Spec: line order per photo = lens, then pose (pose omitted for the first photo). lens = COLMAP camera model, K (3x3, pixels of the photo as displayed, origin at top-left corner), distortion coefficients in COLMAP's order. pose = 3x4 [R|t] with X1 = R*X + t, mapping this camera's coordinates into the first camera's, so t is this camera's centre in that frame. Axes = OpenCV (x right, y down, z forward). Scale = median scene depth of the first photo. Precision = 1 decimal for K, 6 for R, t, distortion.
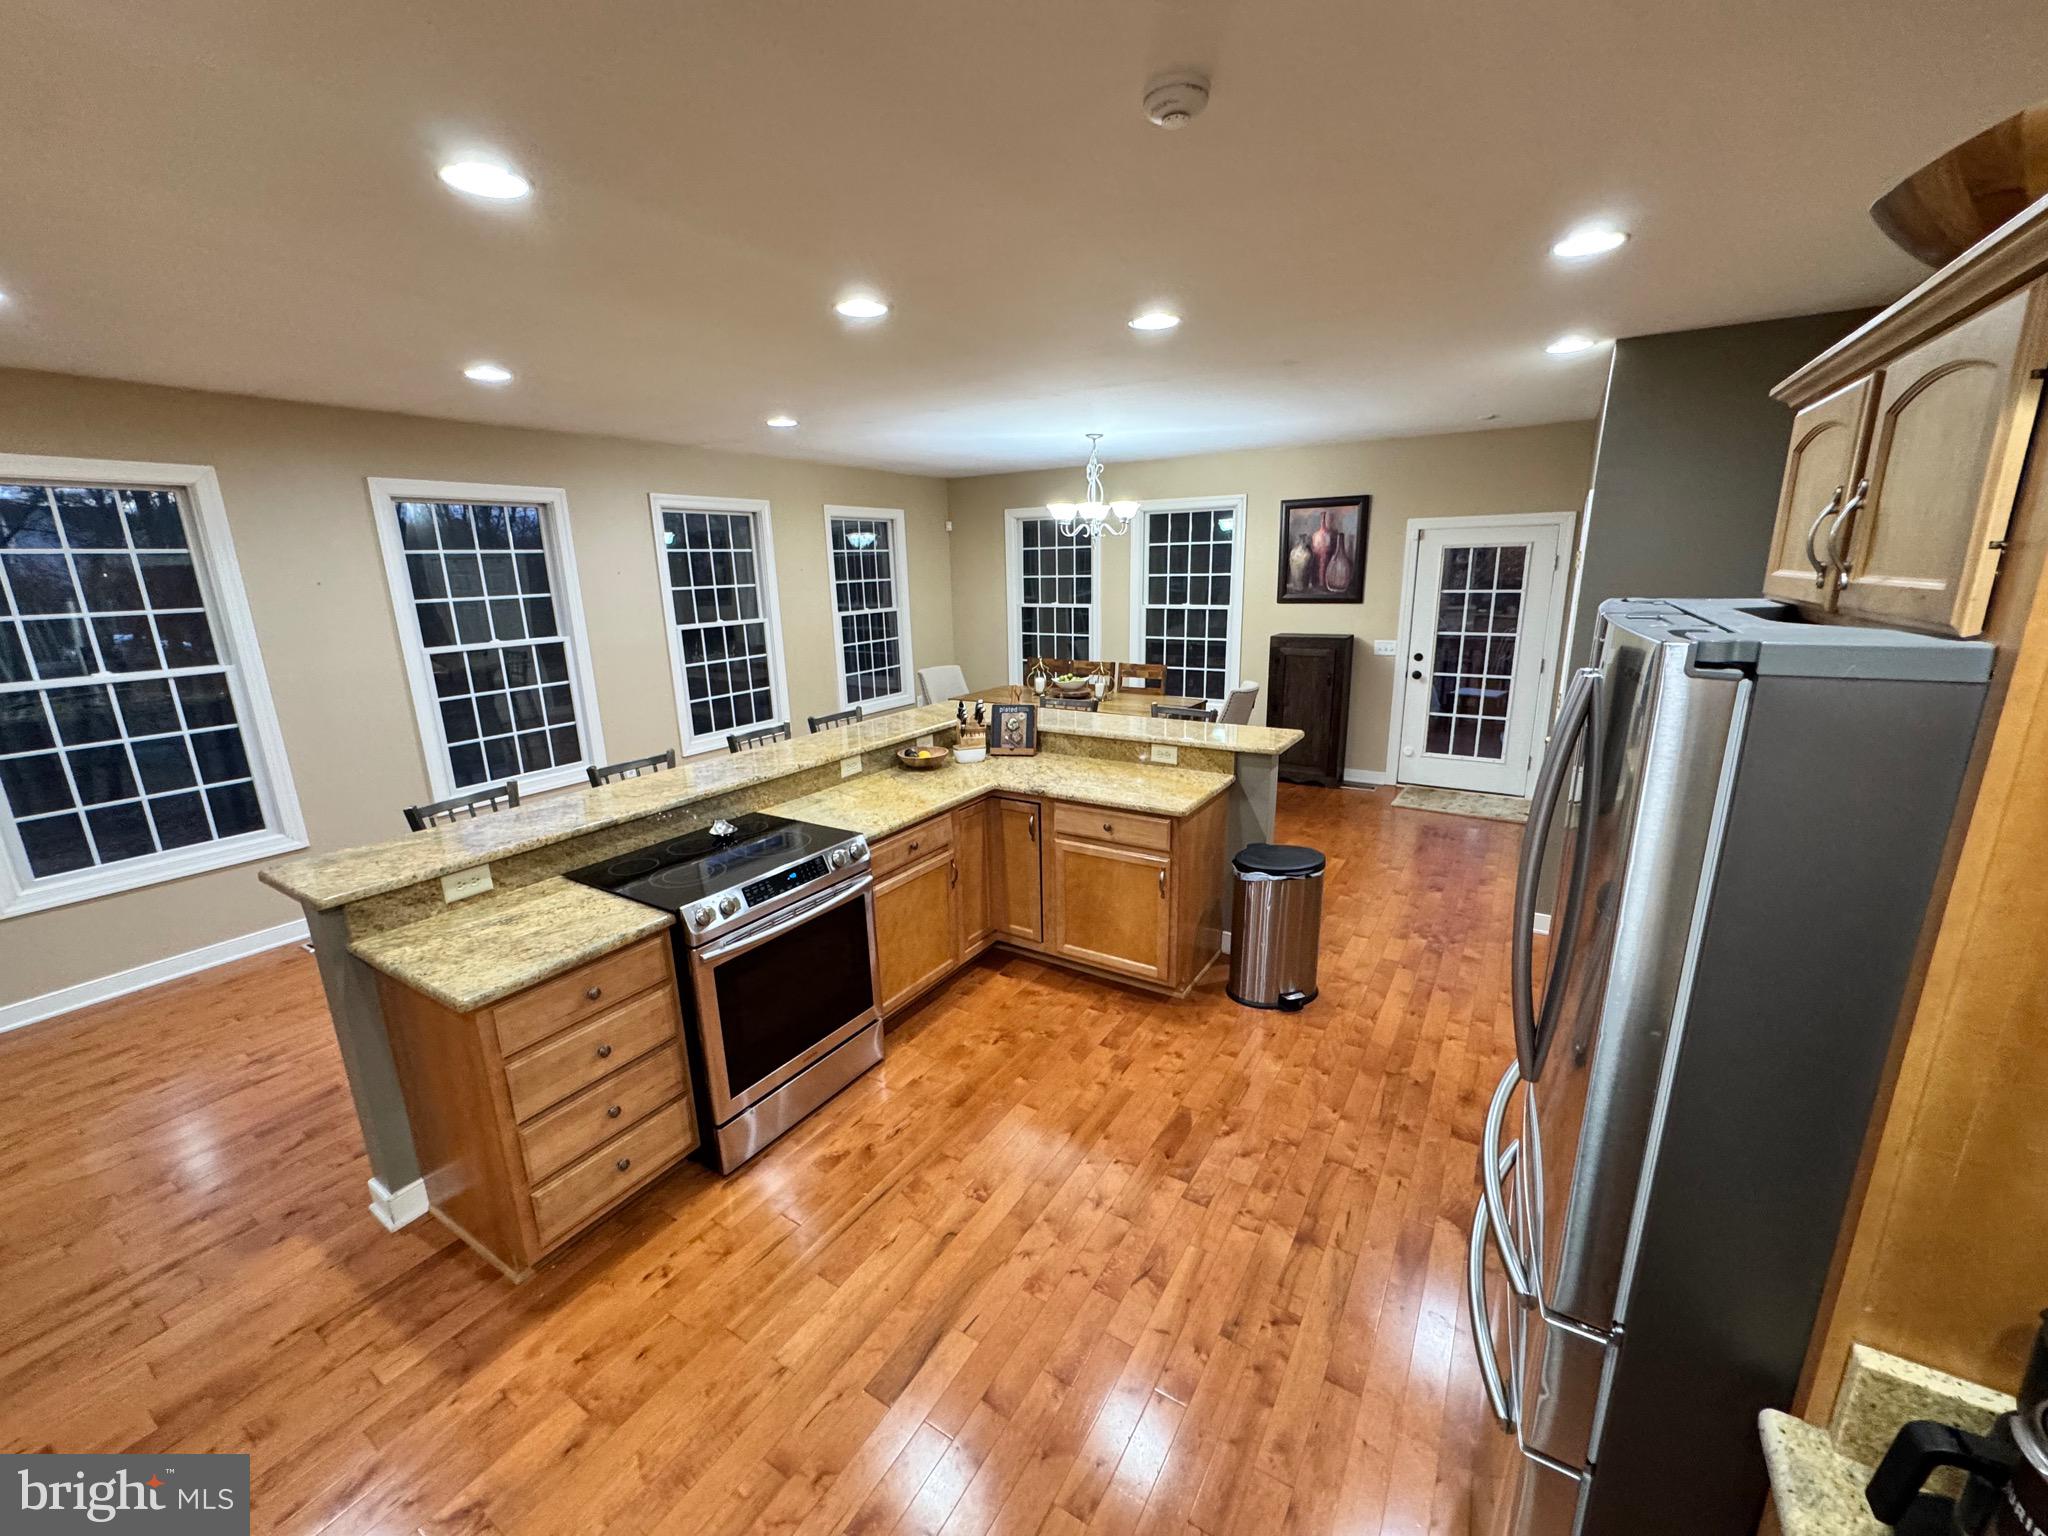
lens RADIAL K [[816.5, 0, 1023.4], [0, 816.5, 772.0], [0, 0, 1]] dist [-0.004515, -0.000050]
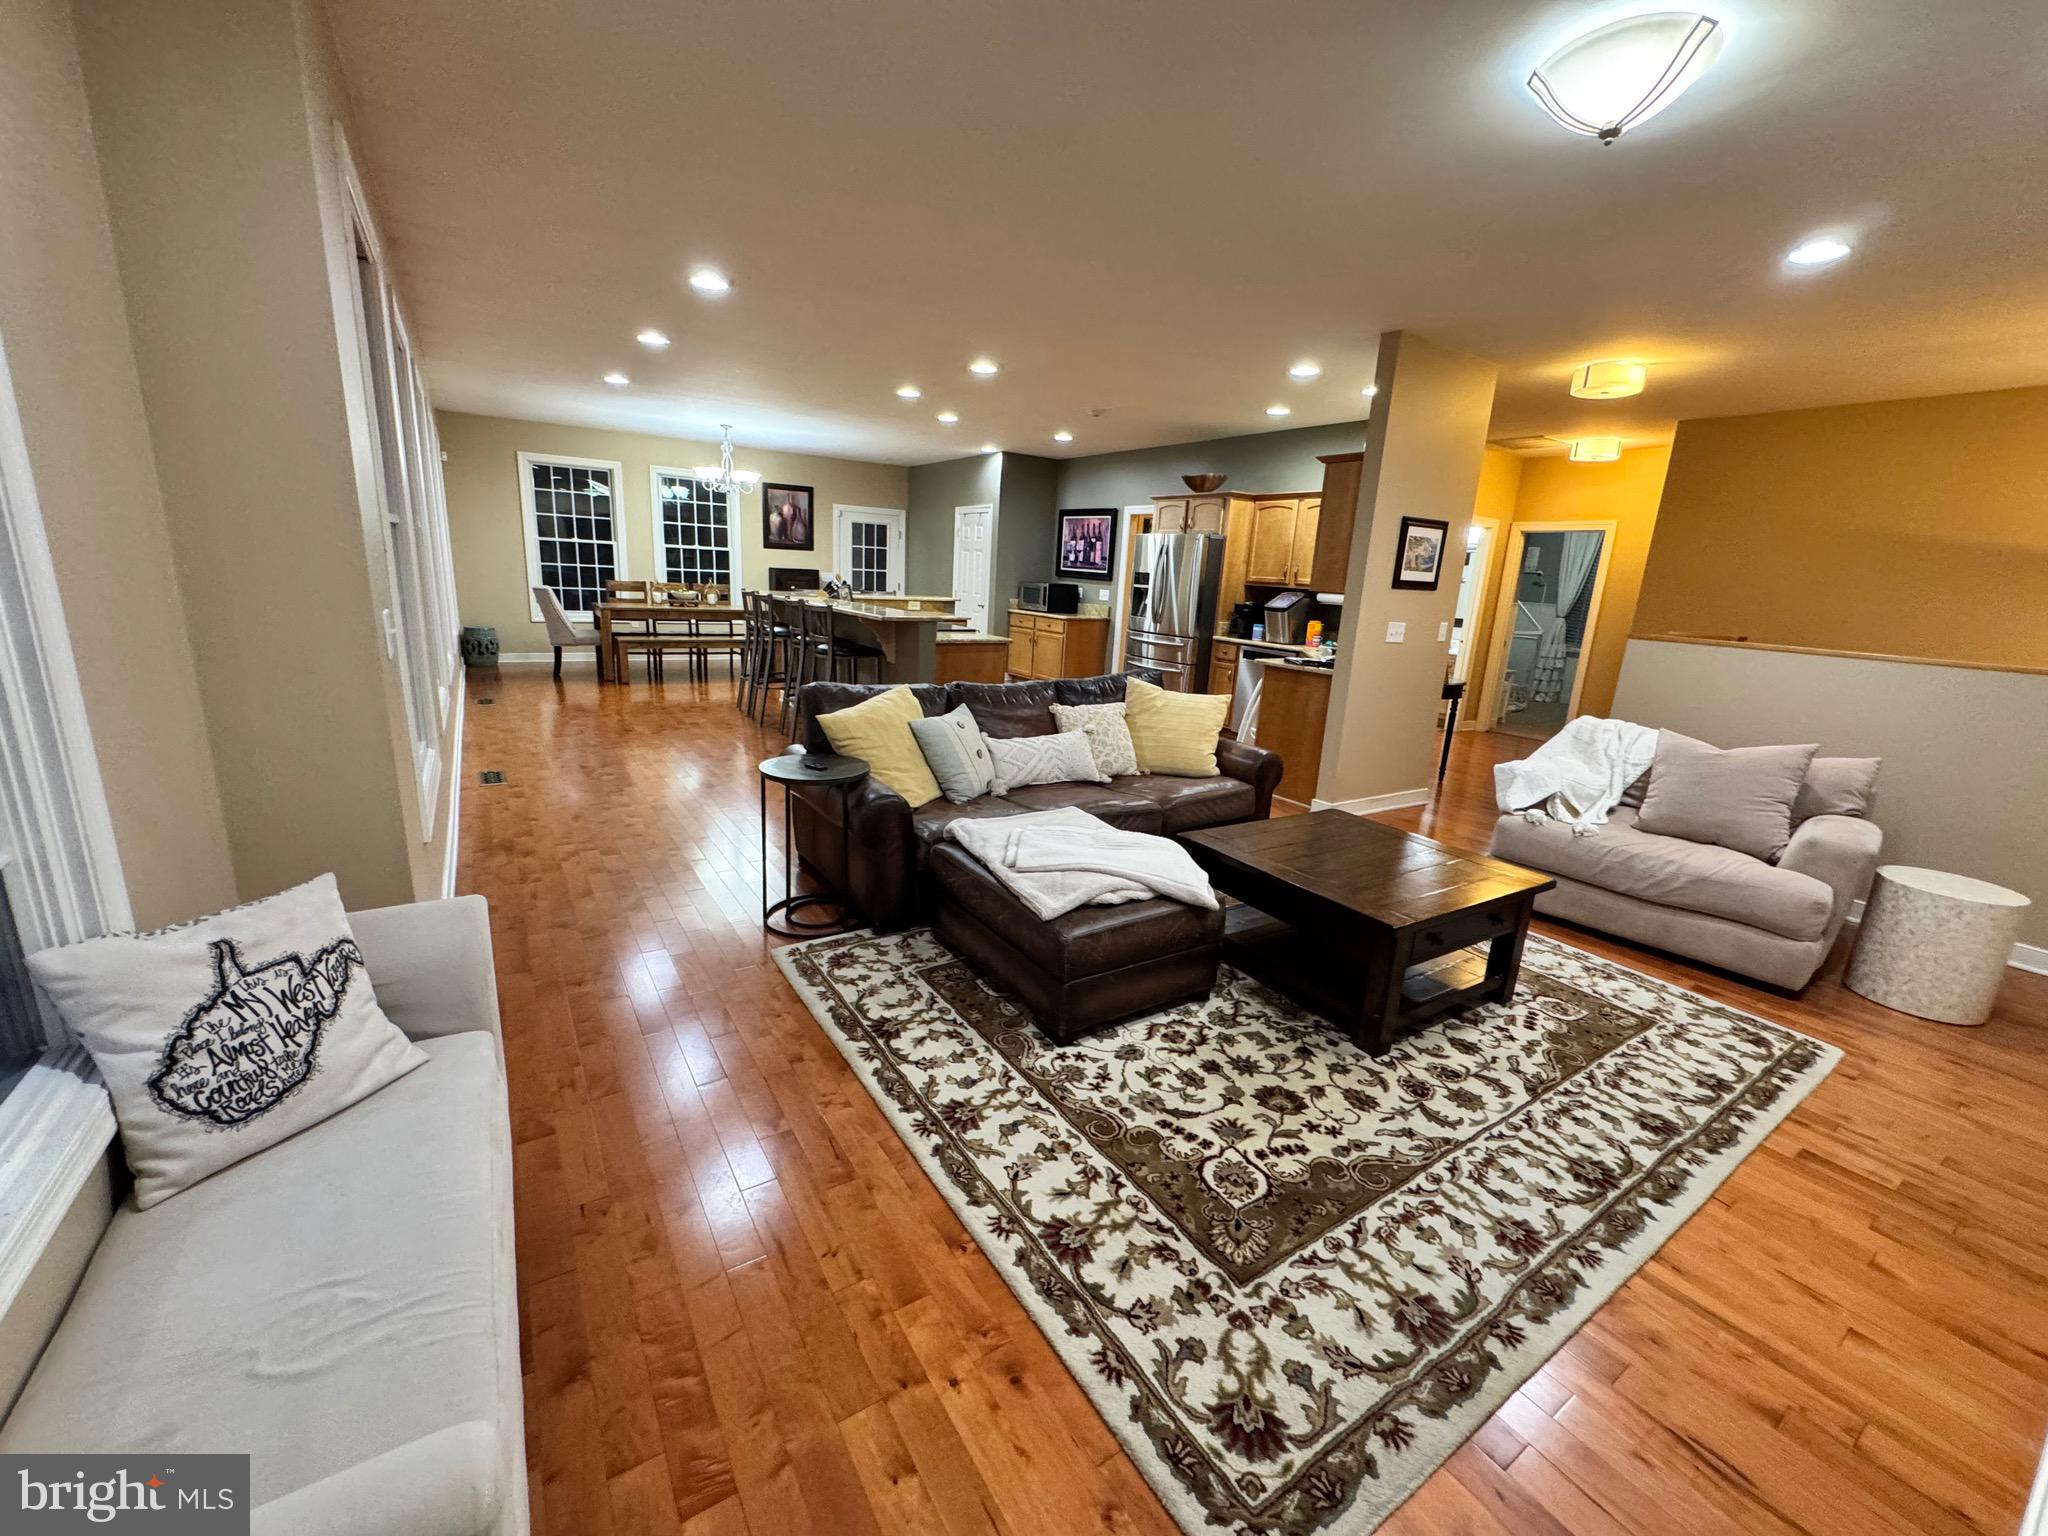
lens RADIAL K [[816.5, 0, 1019.6], [0, 816.5, 764.9], [0, 0, 1]] dist [-0.004515, -0.000050]
pose [[0.418266, -0.168253, 0.892605, -1.021967], [0.165247, 0.980391, 0.107367, 0.122708], [-0.893167, 0.102592, 0.437868, -0.087372]]
